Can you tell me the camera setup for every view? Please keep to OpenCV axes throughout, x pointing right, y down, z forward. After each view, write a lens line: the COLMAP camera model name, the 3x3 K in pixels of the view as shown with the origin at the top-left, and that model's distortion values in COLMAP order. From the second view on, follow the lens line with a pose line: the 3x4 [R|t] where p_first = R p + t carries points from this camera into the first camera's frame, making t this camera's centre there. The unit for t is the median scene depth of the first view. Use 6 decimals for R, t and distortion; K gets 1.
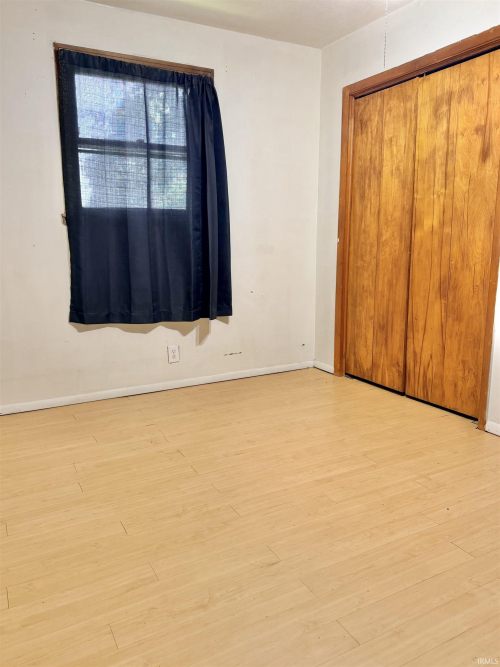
lens RADIAL K [[497.8, 0, 246.9], [0, 497.8, 338.7], [0, 0, 1]] dist [0.042583, -0.049128]
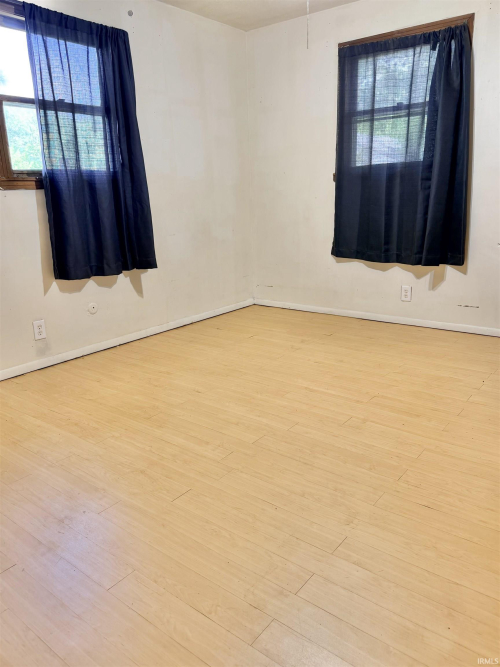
lens RADIAL K [[497.8, 0, 243.0], [0, 497.8, 333.3], [0, 0, 1]] dist [0.042583, -0.049128]
pose [[0.386815, 0.237278, -0.891108, 0.908562], [-0.157644, 0.969120, 0.189620, -0.047493], [0.908582, 0.067130, 0.412276, 0.255905]]
